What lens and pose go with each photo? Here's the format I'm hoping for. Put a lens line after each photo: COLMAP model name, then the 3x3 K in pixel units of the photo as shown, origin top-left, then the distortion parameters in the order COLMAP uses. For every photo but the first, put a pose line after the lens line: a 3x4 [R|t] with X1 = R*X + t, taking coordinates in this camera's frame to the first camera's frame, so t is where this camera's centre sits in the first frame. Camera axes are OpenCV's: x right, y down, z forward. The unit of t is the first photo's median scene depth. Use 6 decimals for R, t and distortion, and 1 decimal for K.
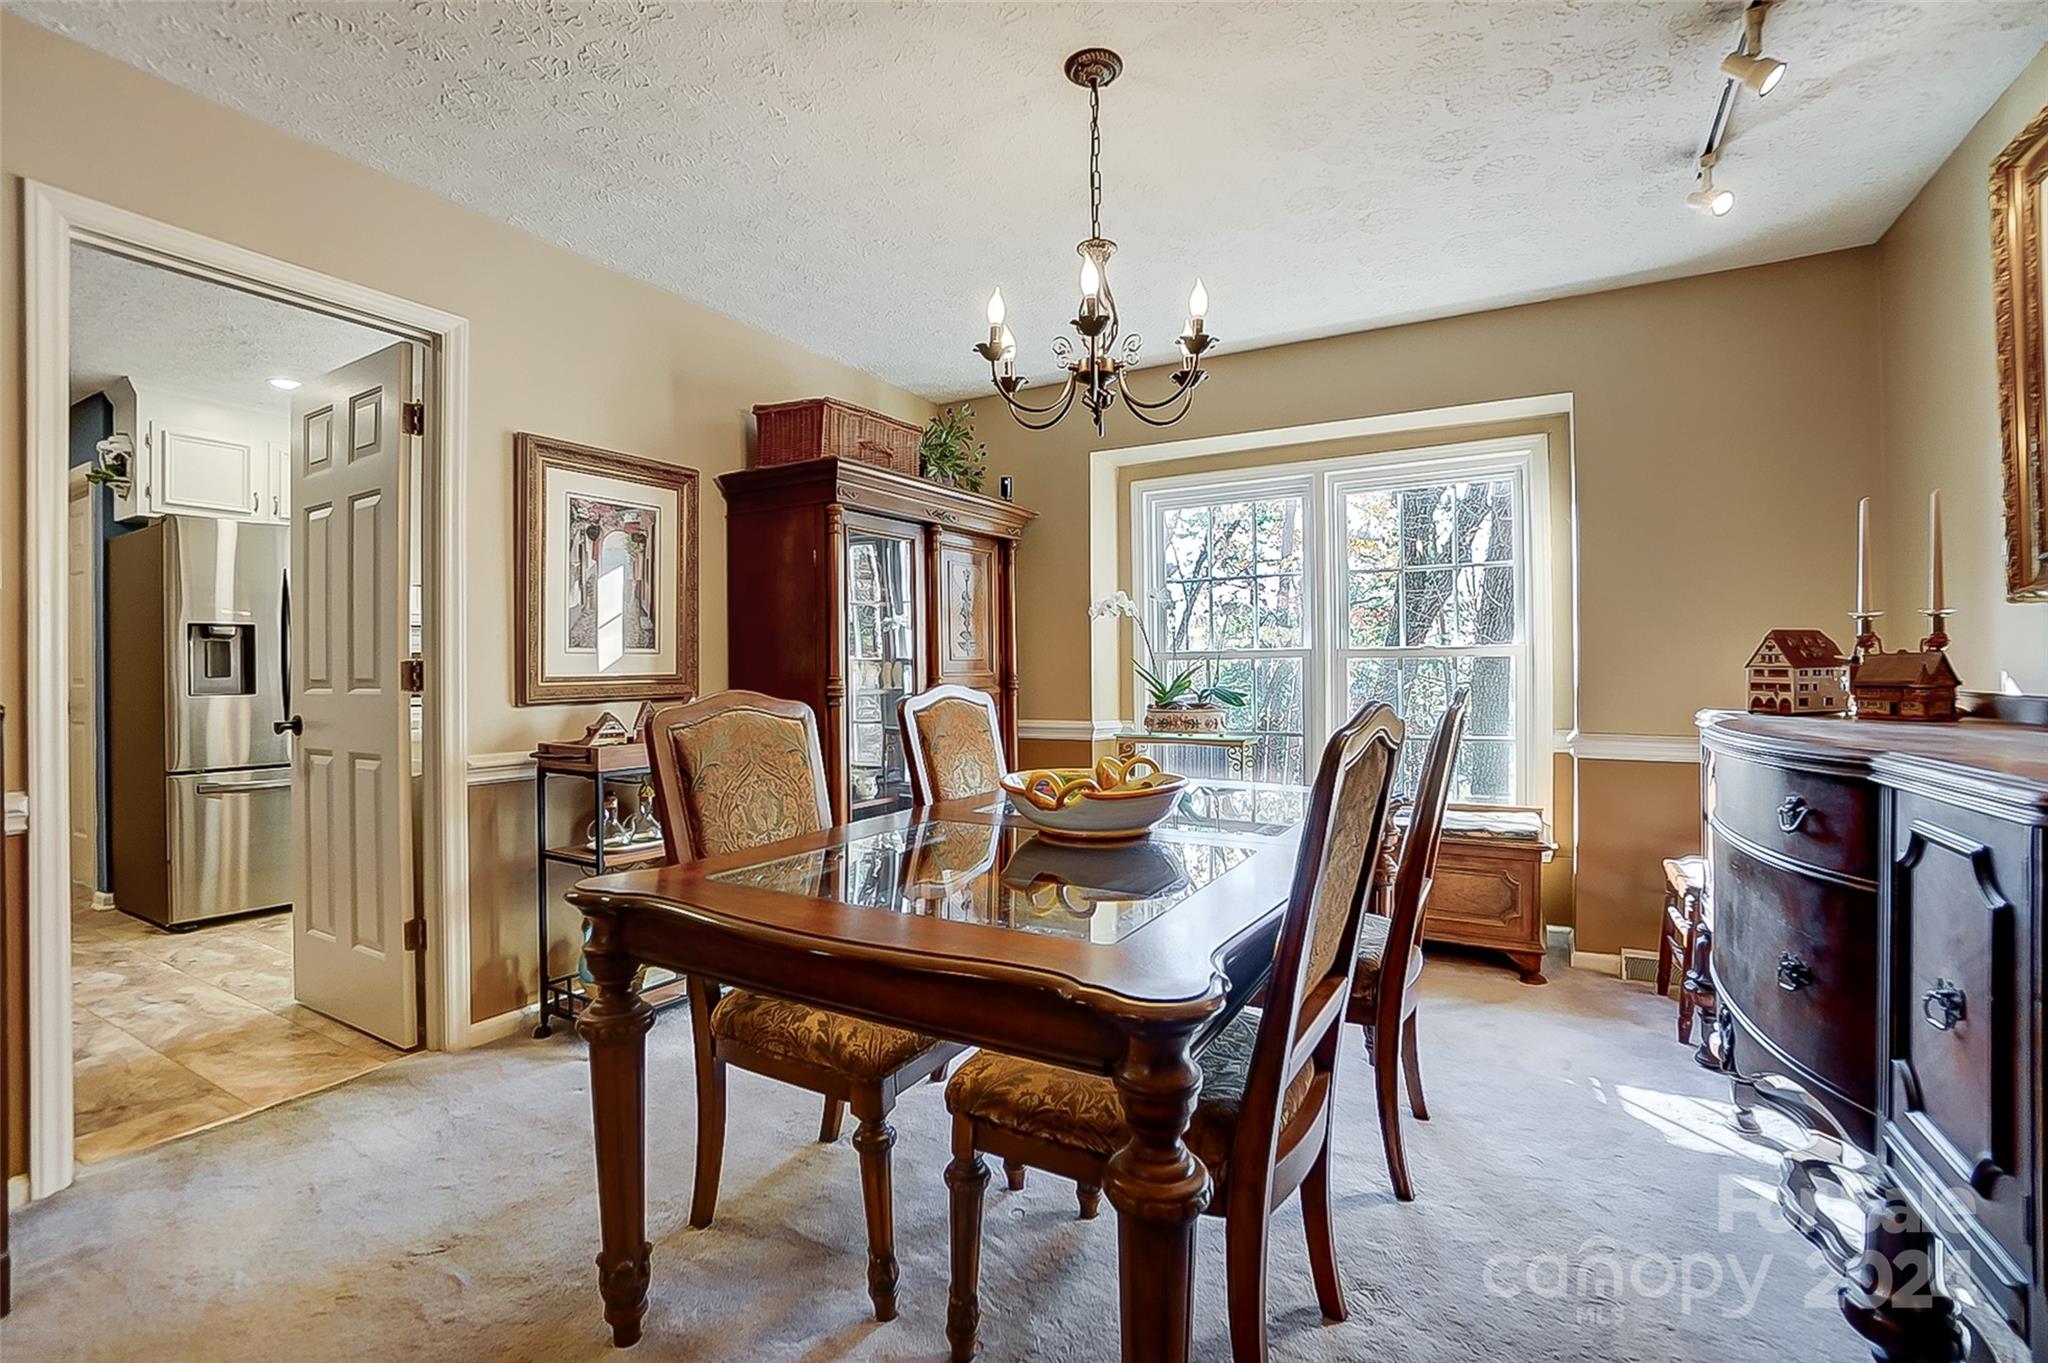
lens RADIAL K [[905.4, 0, 1028.7], [0, 905.4, 664.5], [0, 0, 1]] dist [-0.058393, 0.022763]
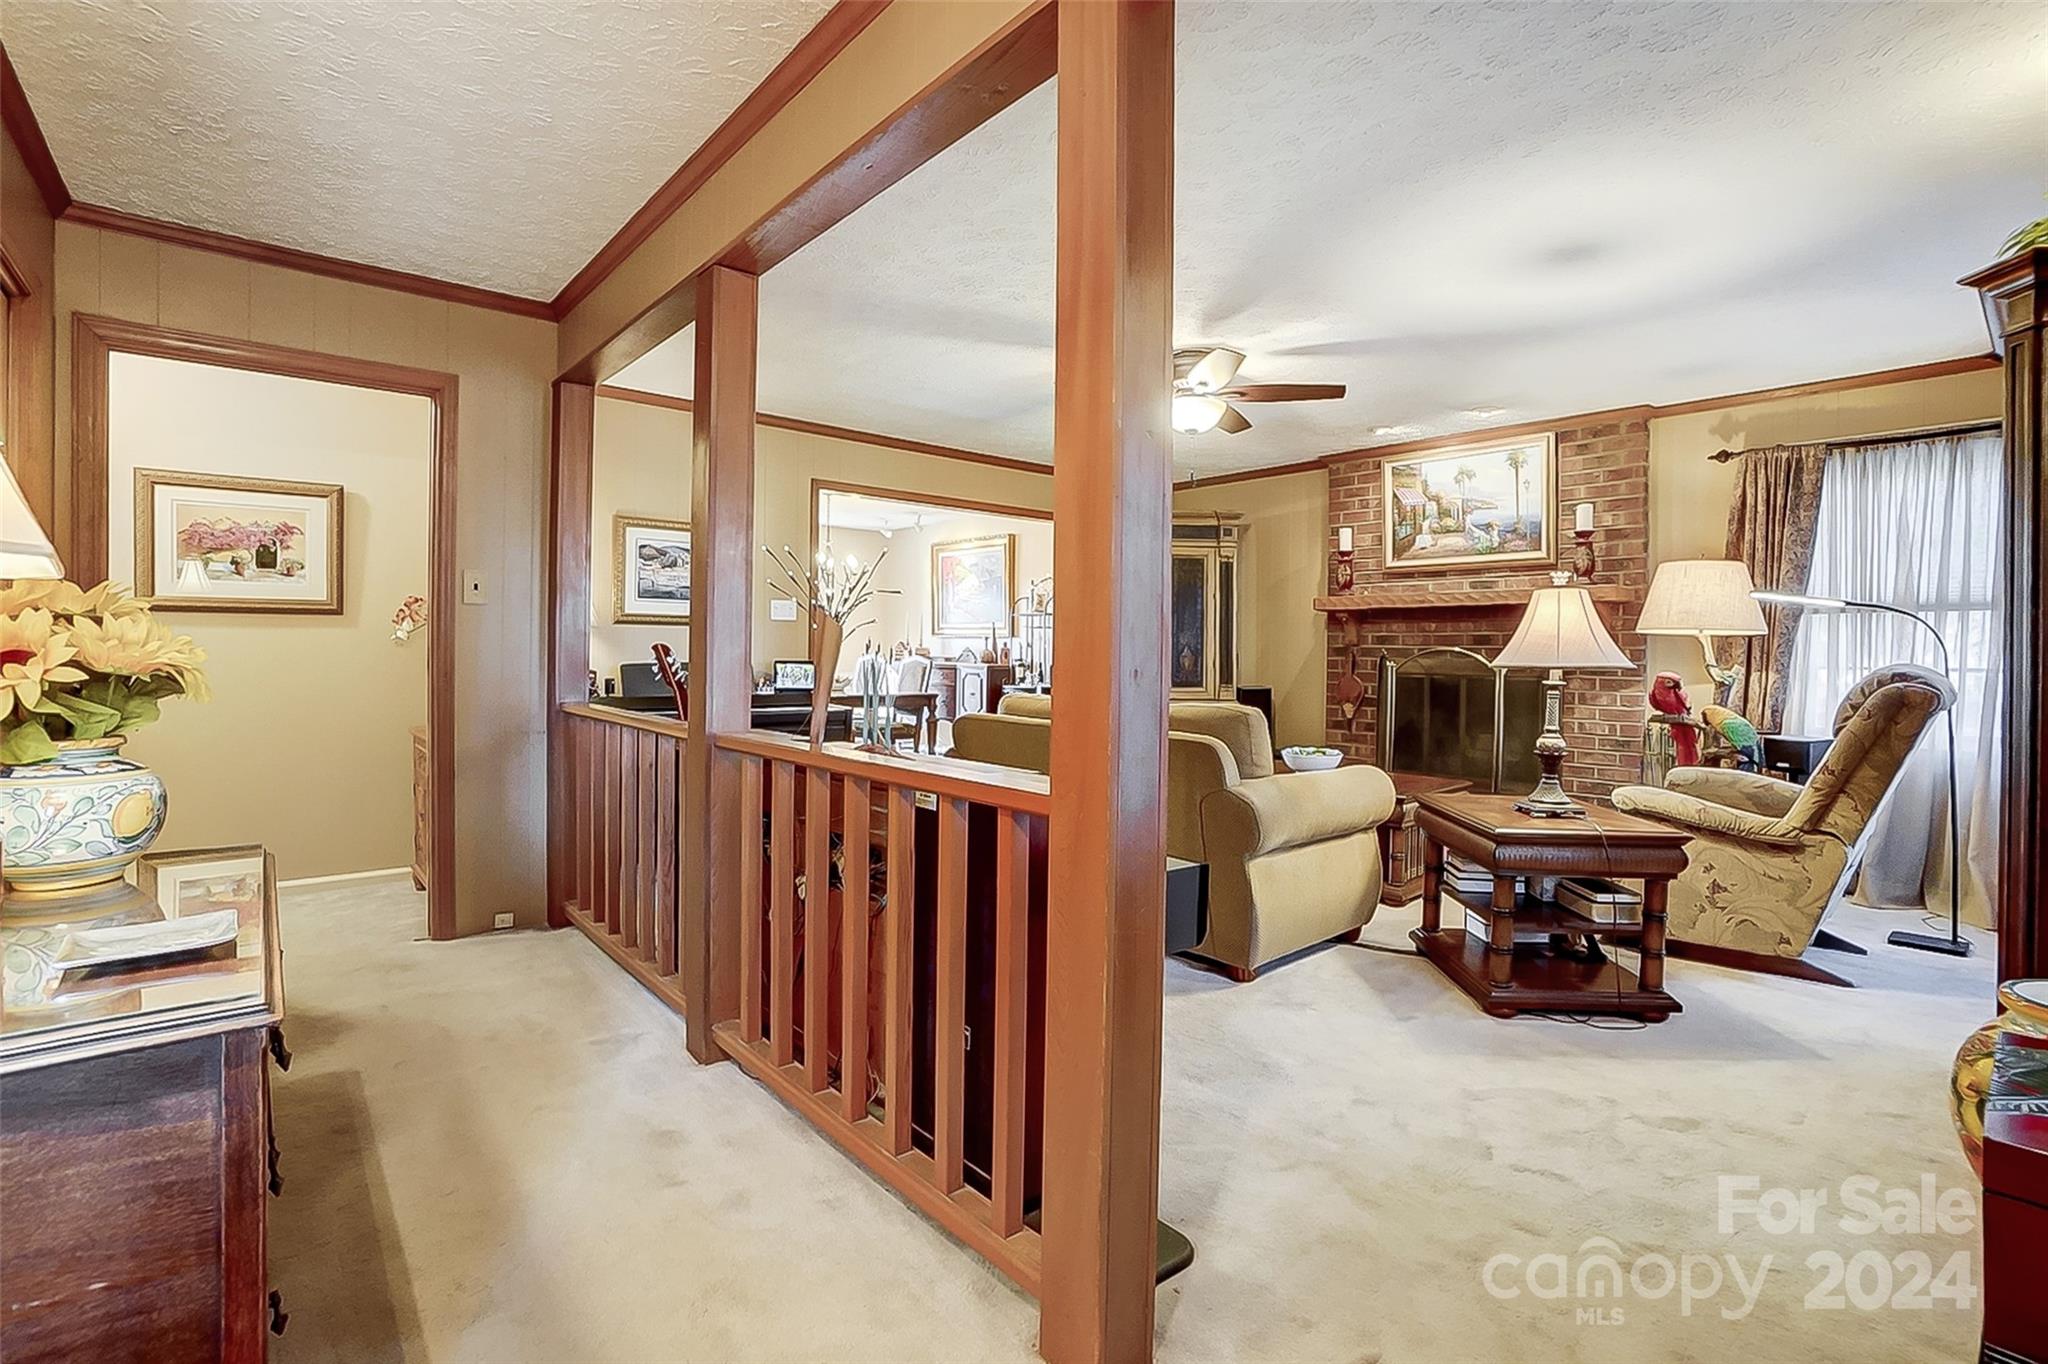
lens RADIAL K [[940.3, 0, 1041.8], [0, 940.3, 643.4], [0, 0, 1]] dist [-0.045034, 0.021353]
pose [[0.316504, 0.016474, 0.948448, -2.605058], [-0.015861, 0.999801, -0.012073, 0.010339], [-0.948459, -0.011222, 0.316702, -0.872259]]
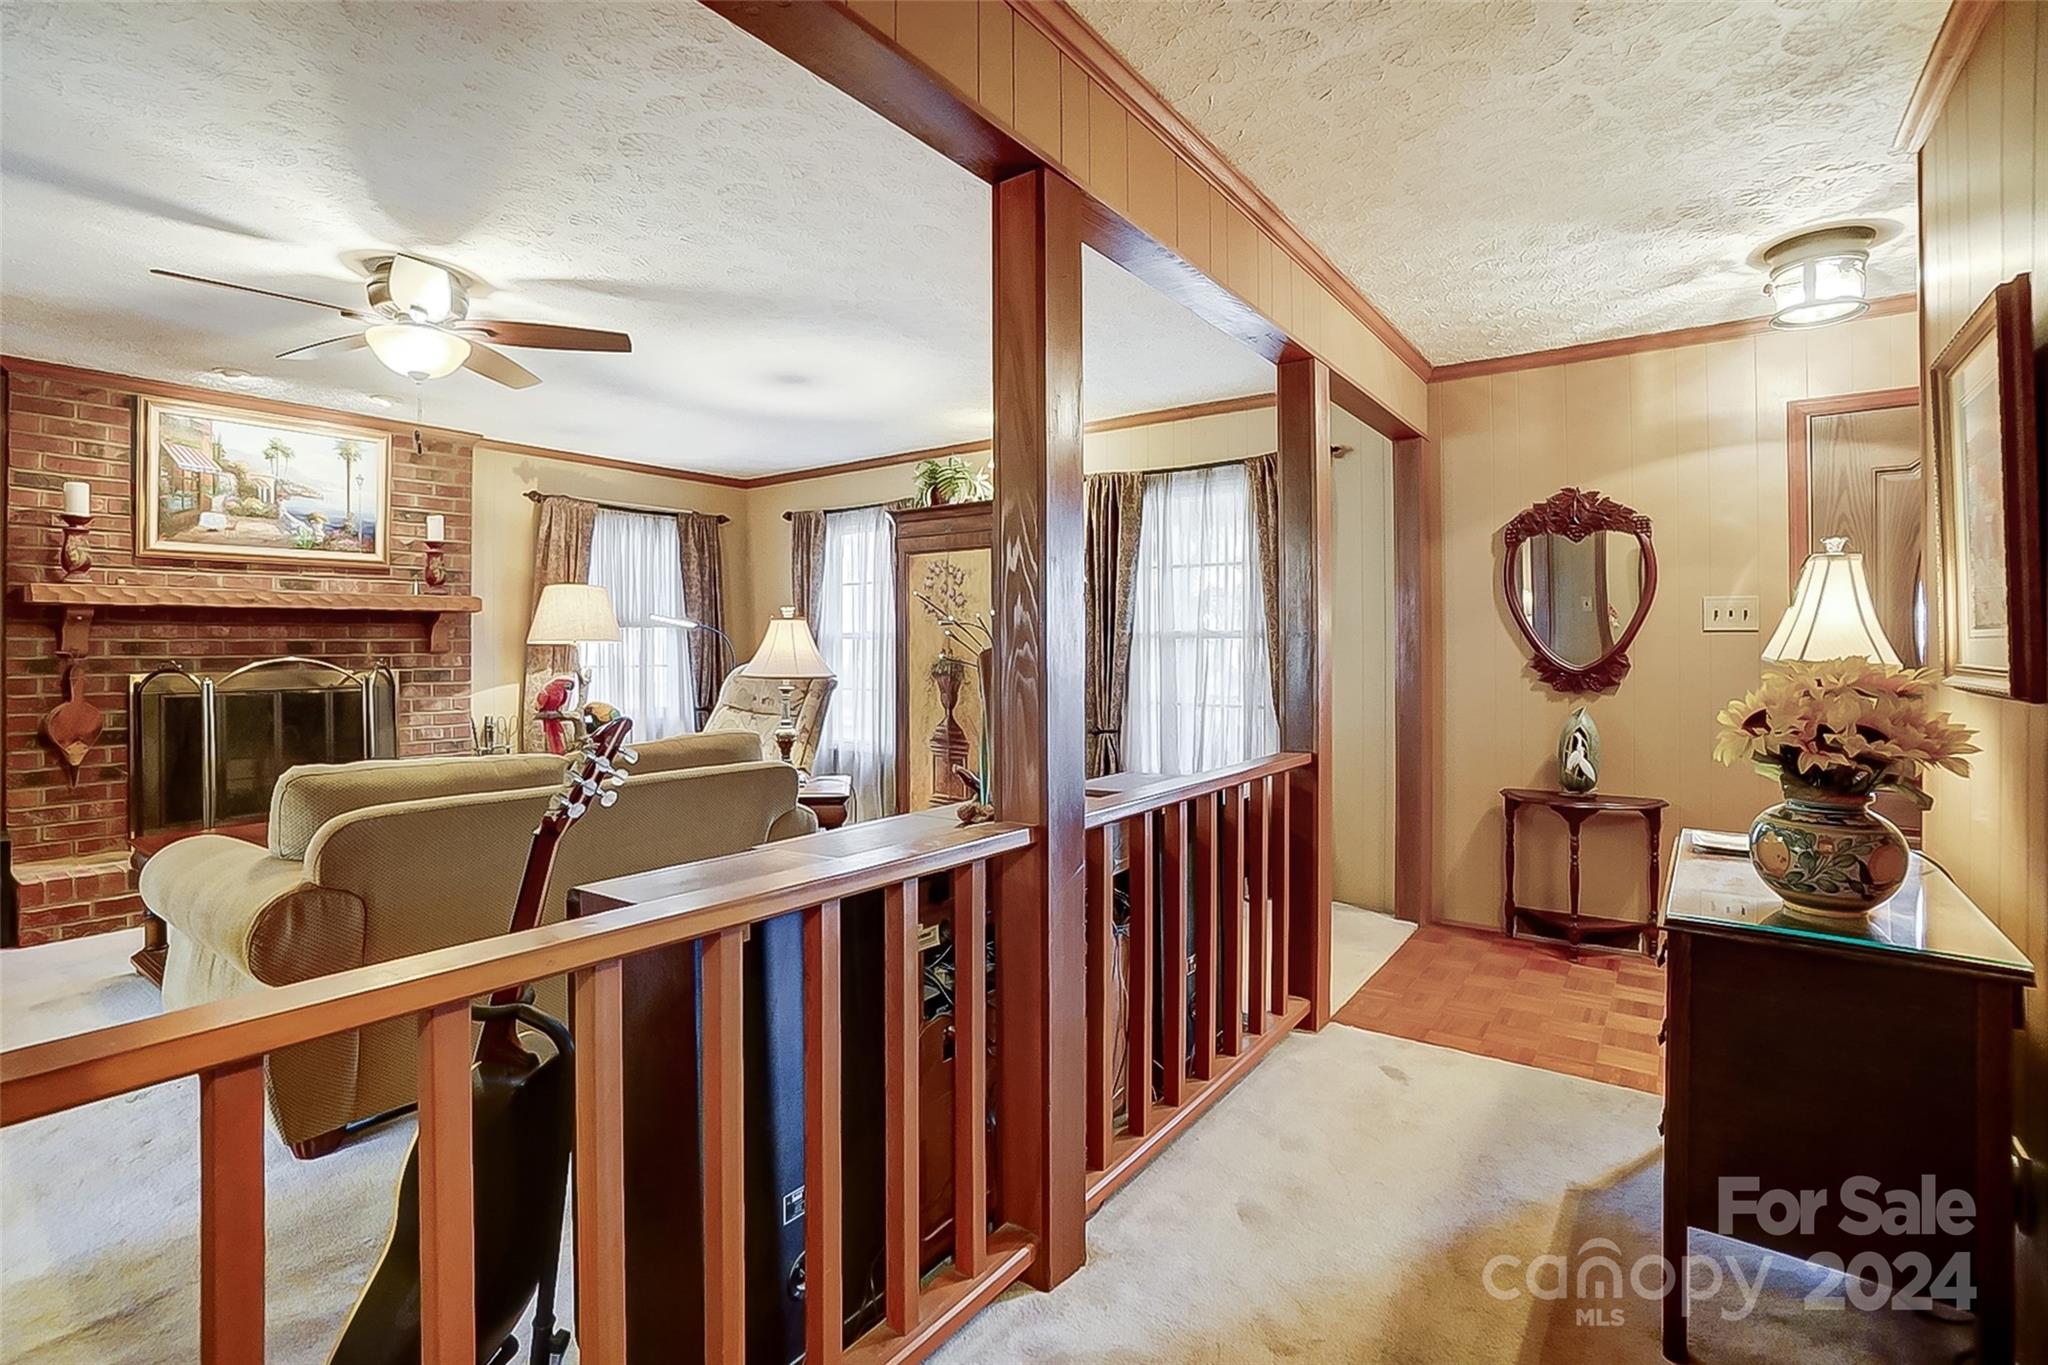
lens RADIAL K [[937.1, 0, 995.3], [0, 937.1, 636.0], [0, 0, 1]] dist [-0.048226, 0.021584]
pose [[-0.989545, 0.007832, 0.144008, -1.884813], [0.006389, 0.999925, -0.010480, -0.035061], [-0.144079, -0.009451, -0.989521, 0.444379]]
